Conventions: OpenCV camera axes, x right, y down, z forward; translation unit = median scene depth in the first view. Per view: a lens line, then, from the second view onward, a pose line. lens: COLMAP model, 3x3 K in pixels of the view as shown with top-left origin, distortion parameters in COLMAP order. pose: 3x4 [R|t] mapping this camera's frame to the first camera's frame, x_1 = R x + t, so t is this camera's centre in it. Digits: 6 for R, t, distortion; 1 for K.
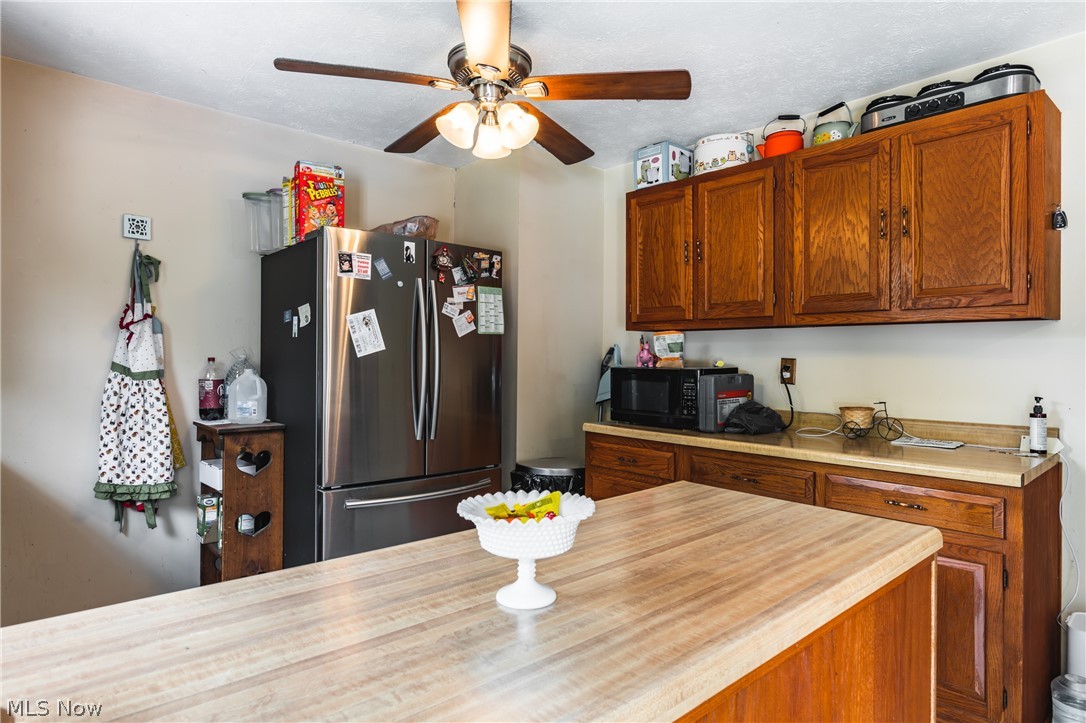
lens RADIAL K [[625.9, 0, 540.6], [0, 625.9, 353.5], [0, 0, 1]] dist [-0.002886, -0.000560]
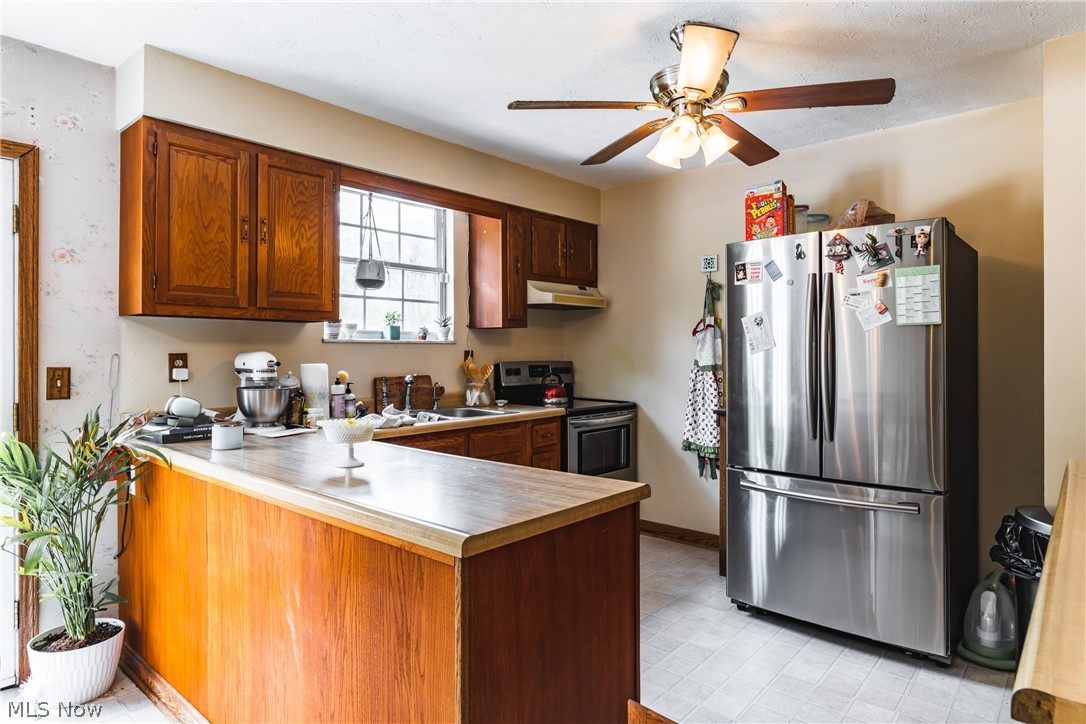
lens RADIAL K [[625.9, 0, 540.6], [0, 625.9, 354.0], [0, 0, 1]] dist [-0.002886, -0.000560]
pose [[0.118306, -0.007616, -0.992948, 0.724326], [0.005232, 0.999961, -0.007047, 0.010334], [0.992963, -0.004361, 0.118341, 0.462769]]
